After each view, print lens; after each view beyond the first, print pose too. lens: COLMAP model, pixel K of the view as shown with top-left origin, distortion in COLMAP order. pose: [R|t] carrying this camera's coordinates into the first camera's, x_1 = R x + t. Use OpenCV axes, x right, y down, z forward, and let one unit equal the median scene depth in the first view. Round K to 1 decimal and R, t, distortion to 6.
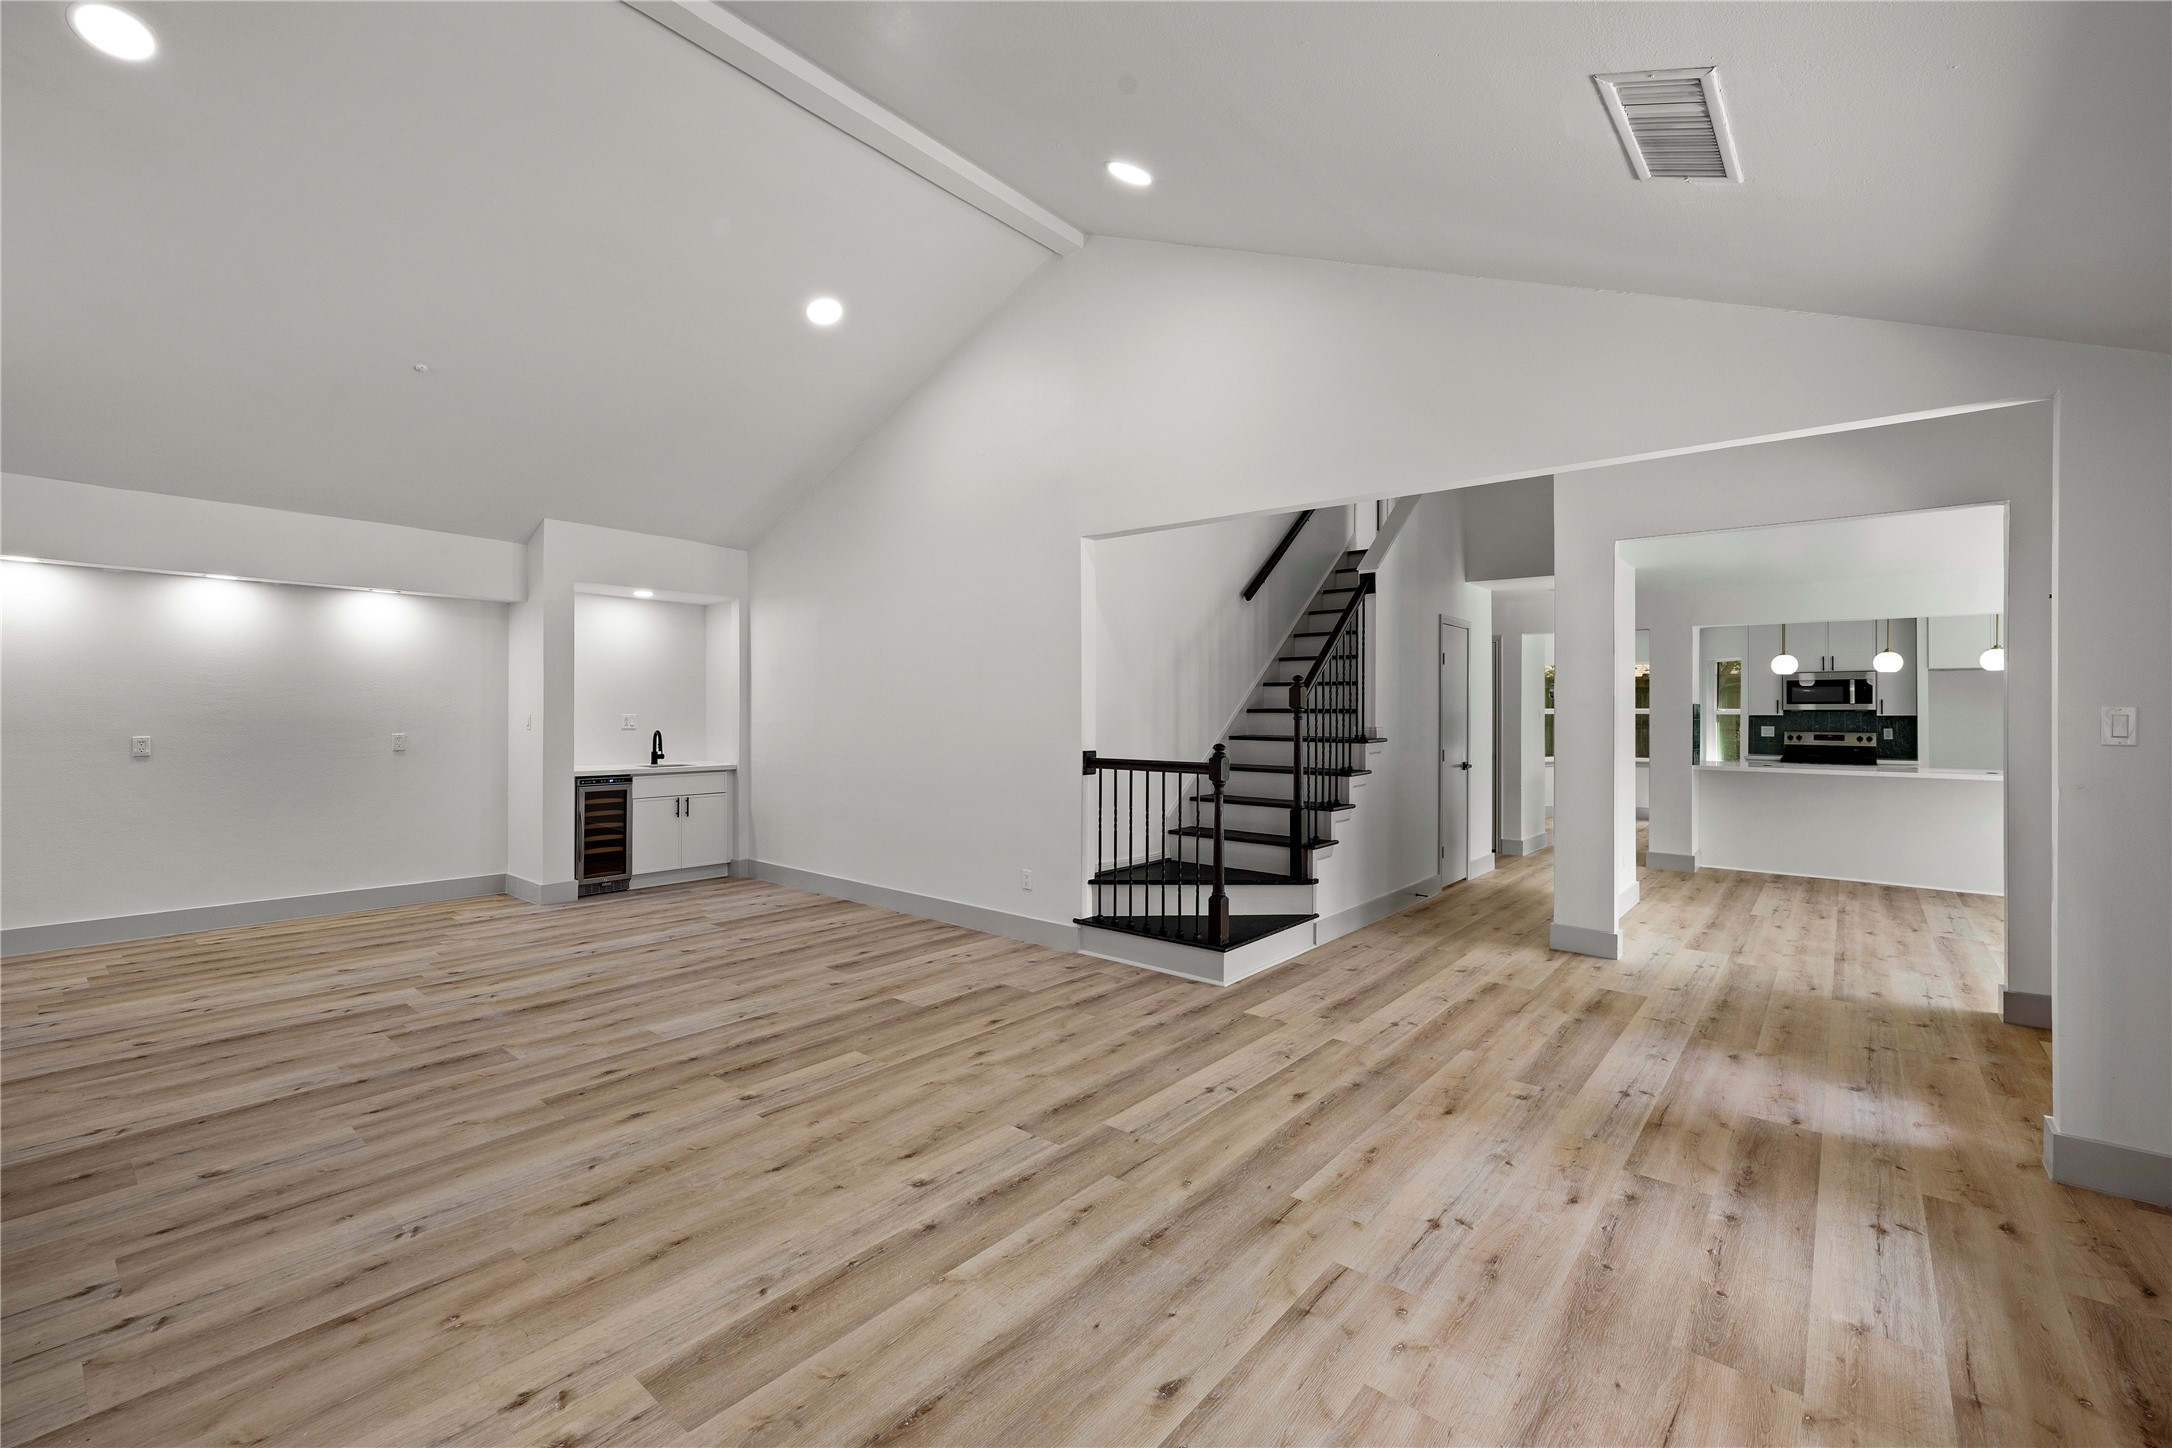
lens RADIAL K [[903.7, 0, 1072.6], [0, 903.7, 685.6], [0, 0, 1]] dist [0.000453, -0.000314]
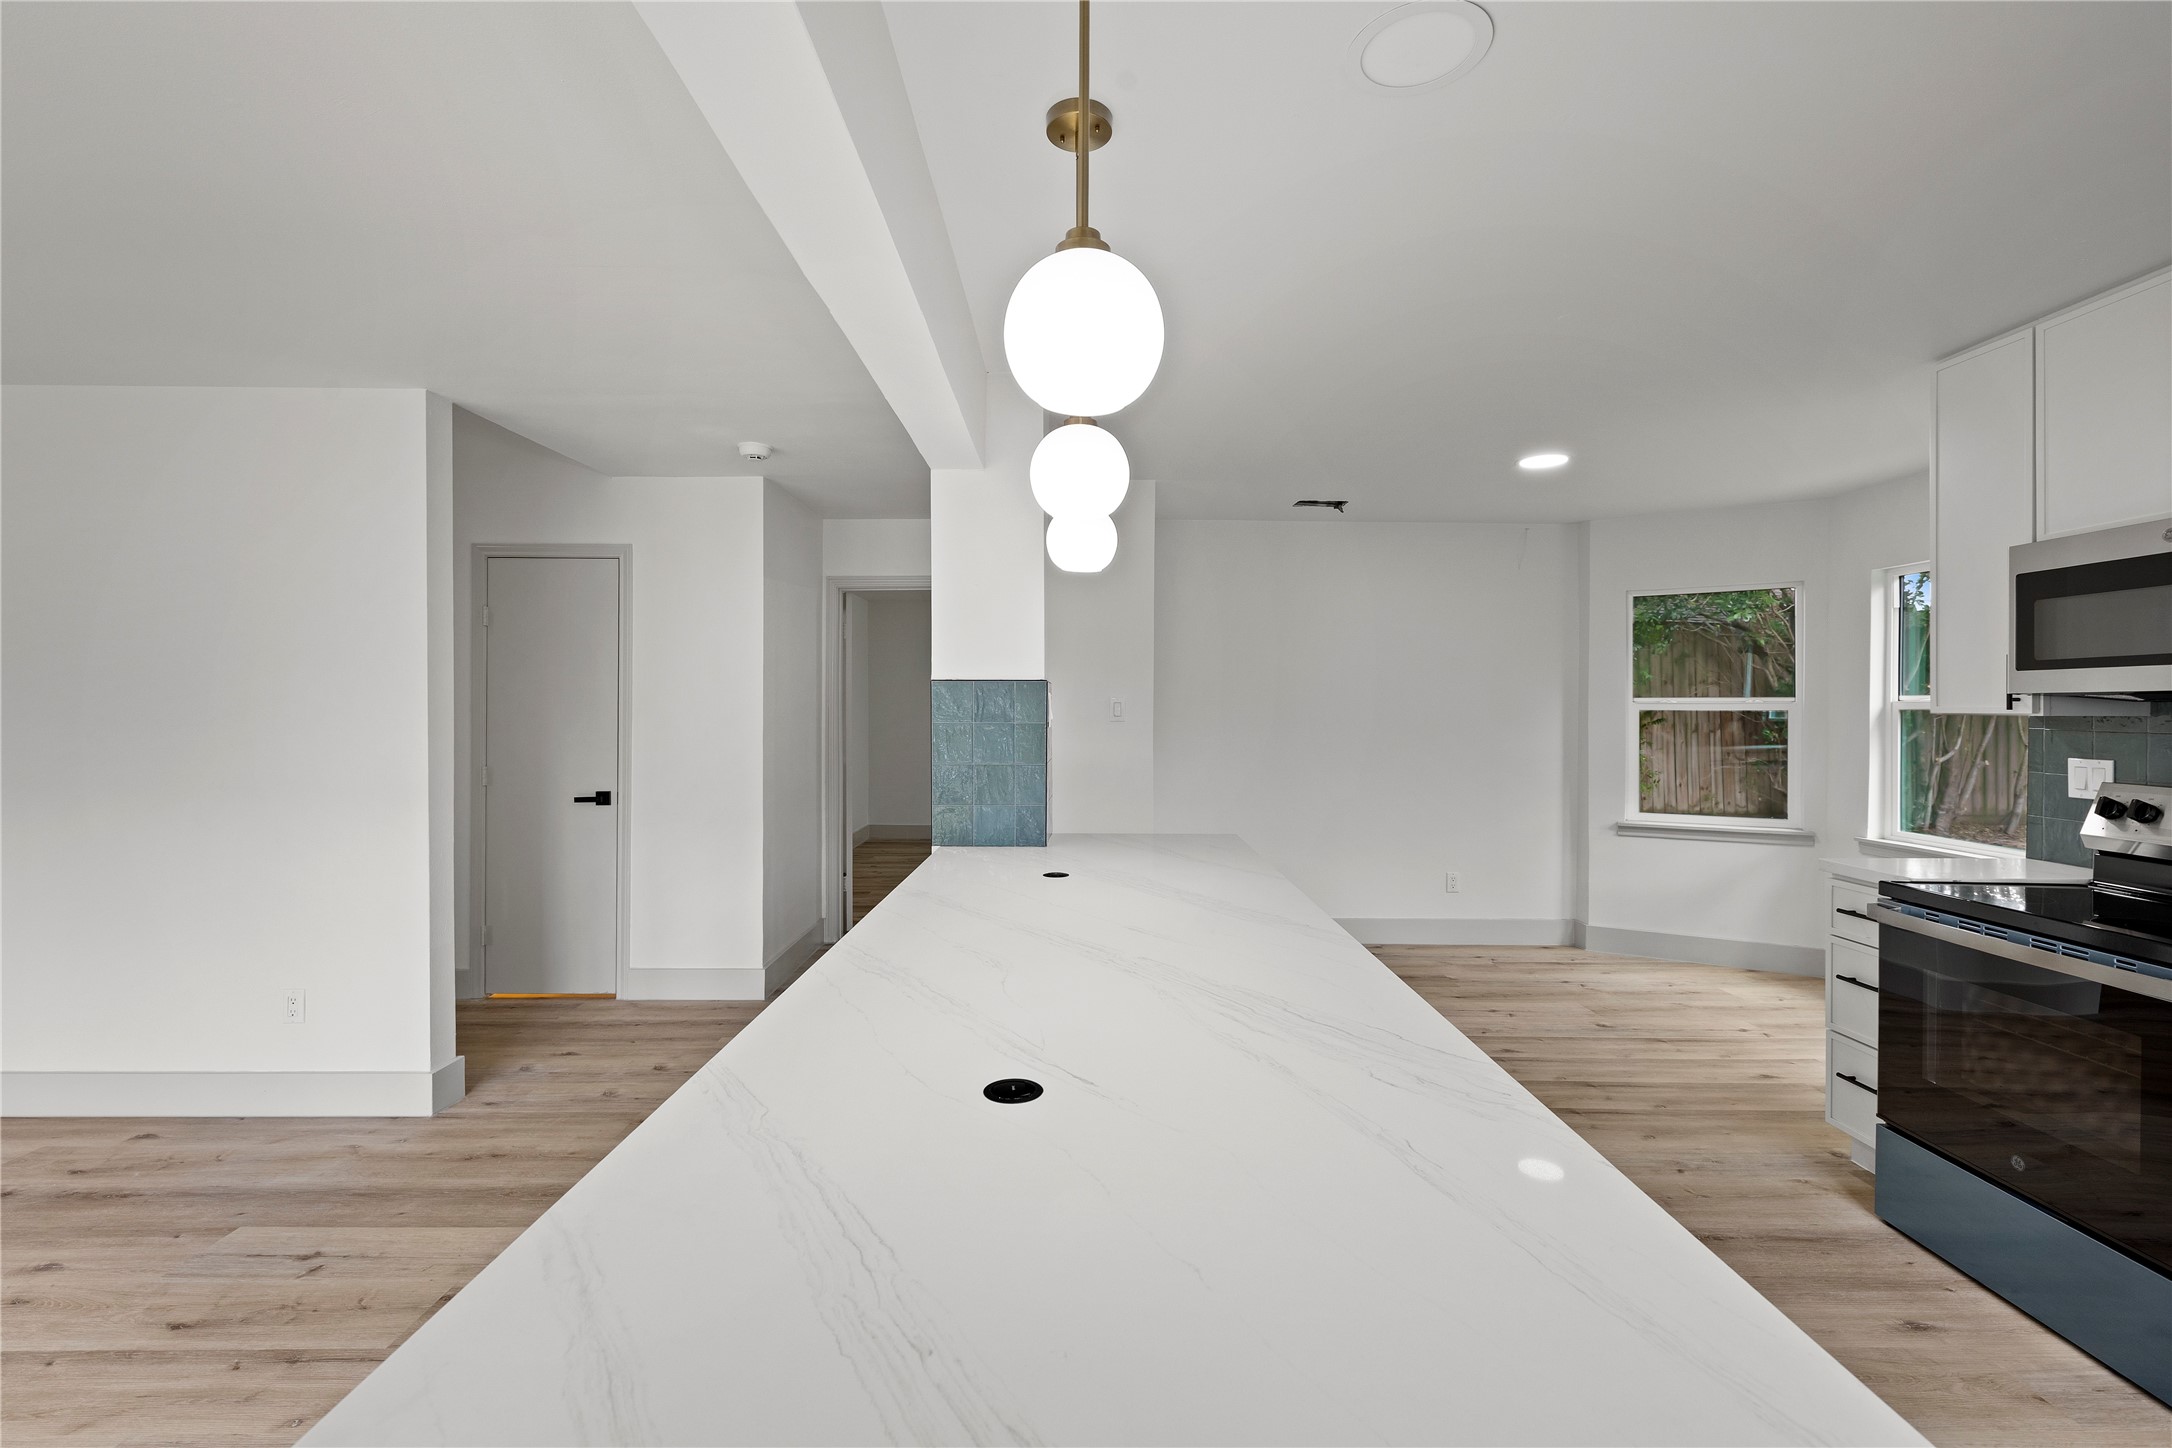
lens RADIAL K [[929.0, 0, 1078.6], [0, 929.0, 711.7], [0, 0, 1]] dist [-0.001329, 0.001151]
pose [[0.657658, 0.003721, -0.753307, 2.089275], [0.019948, 0.999551, 0.022353, 0.054010], [0.753052, -0.029727, 0.657289, 1.650483]]
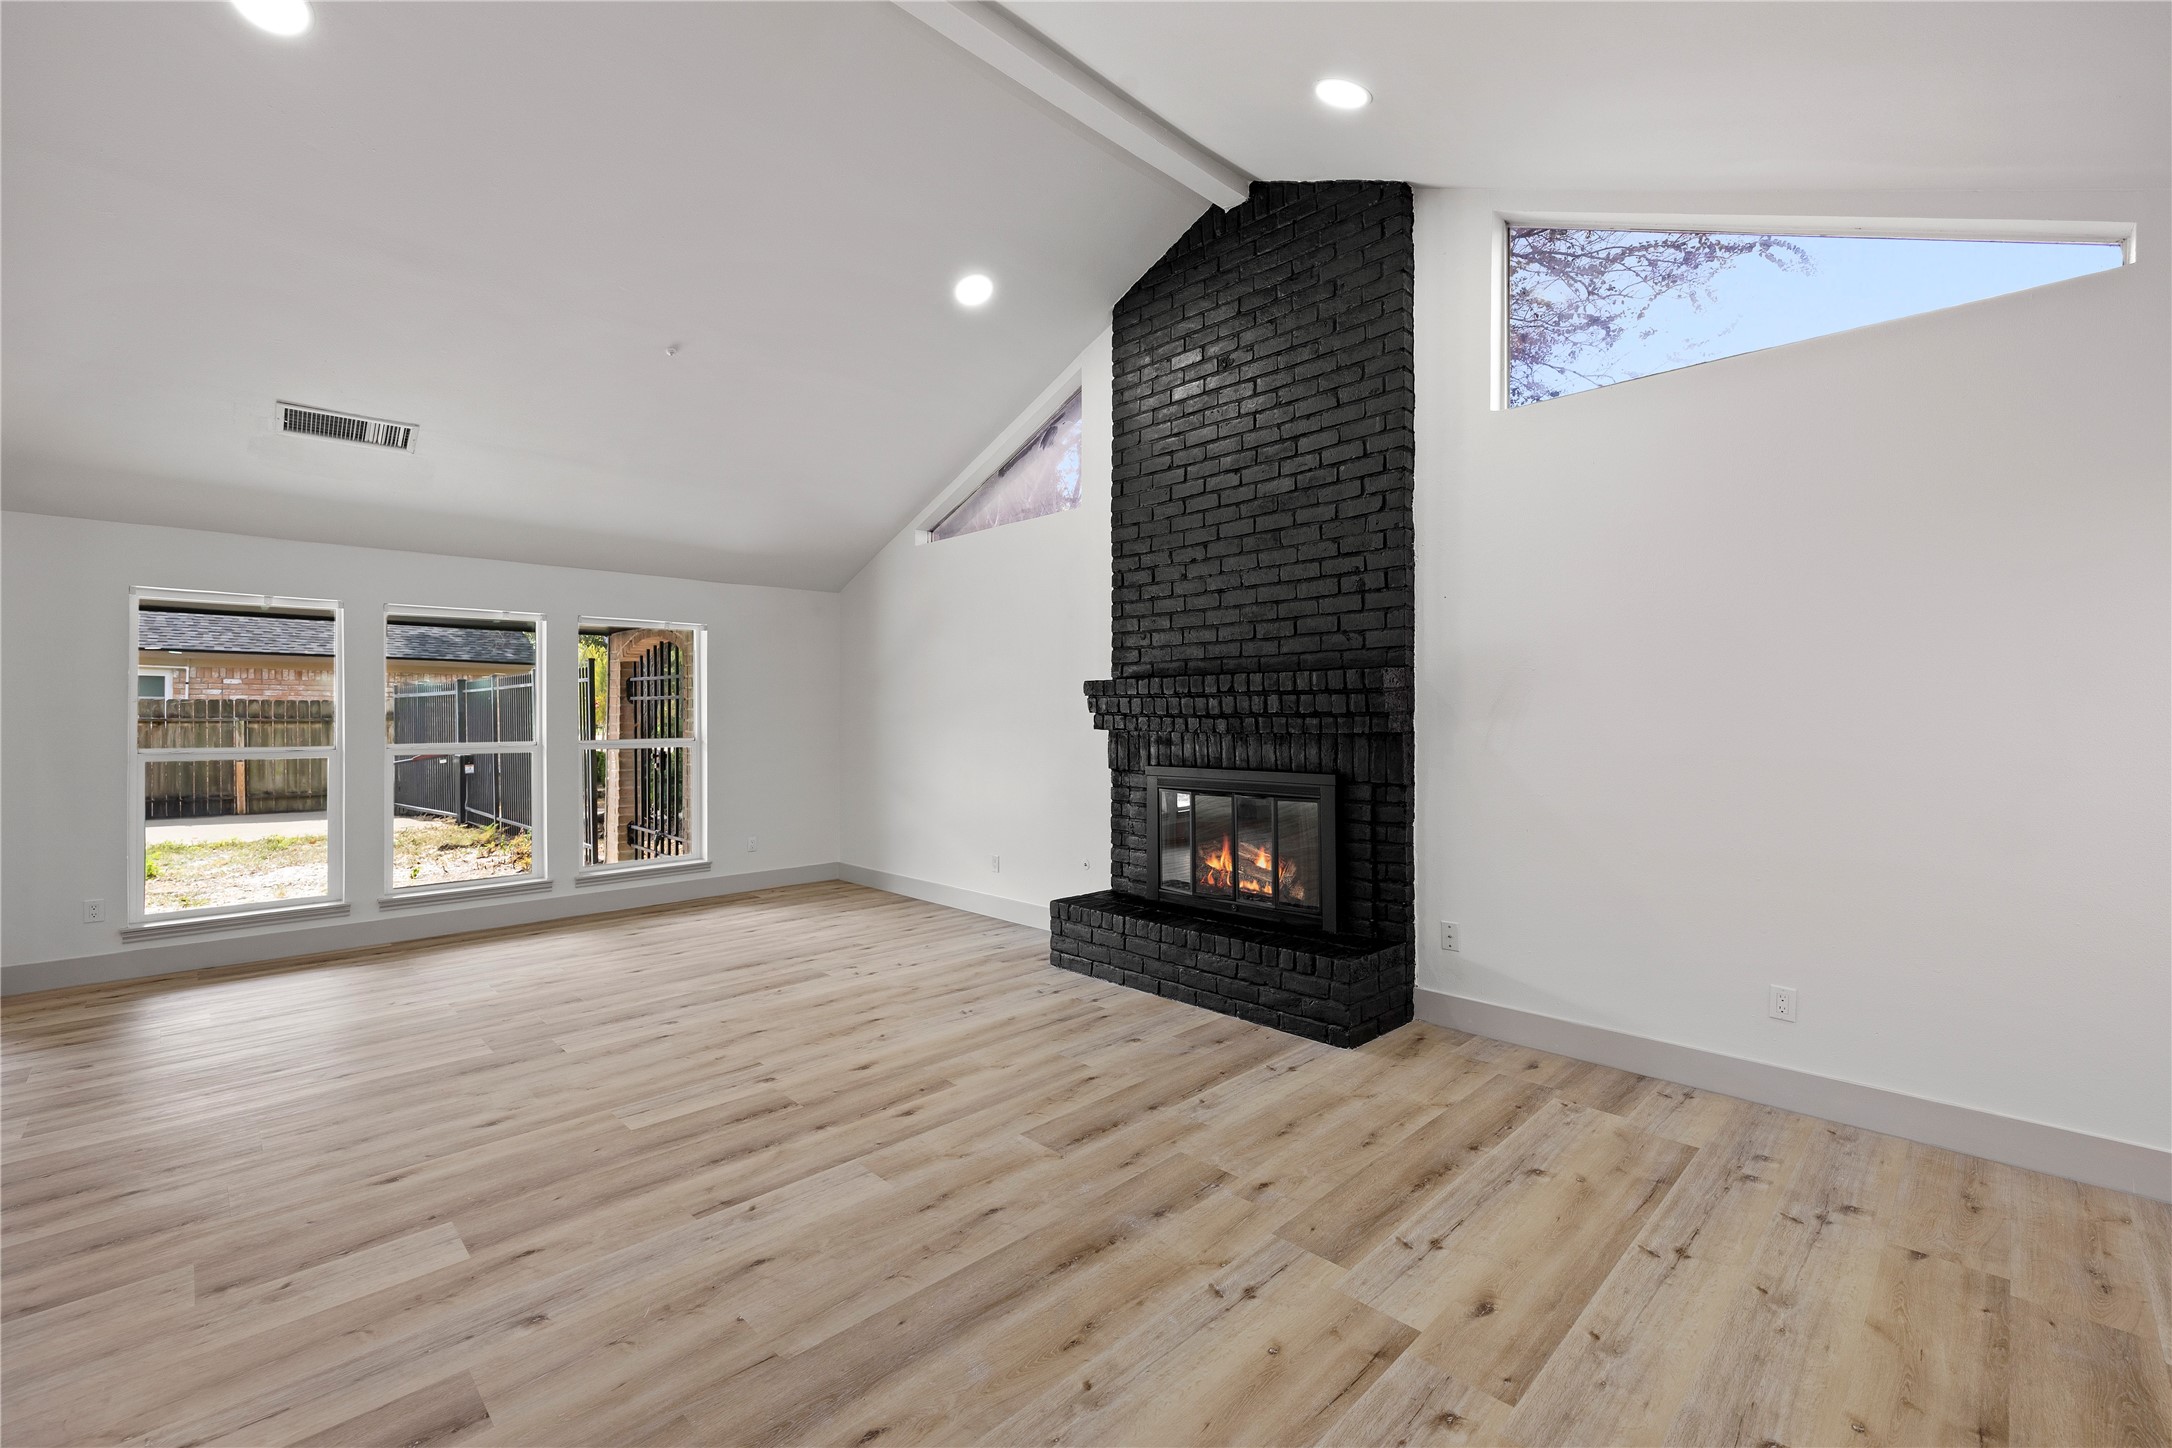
lens RADIAL K [[929.0, 0, 1086.2], [0, 929.0, 713.7], [0, 0, 1]] dist [-0.001329, 0.001151]
pose [[-0.995932, -0.007336, 0.089805, -0.702391], [-0.010006, 0.999520, -0.029320, 0.042477], [-0.089547, -0.030099, -0.995528, 1.754663]]
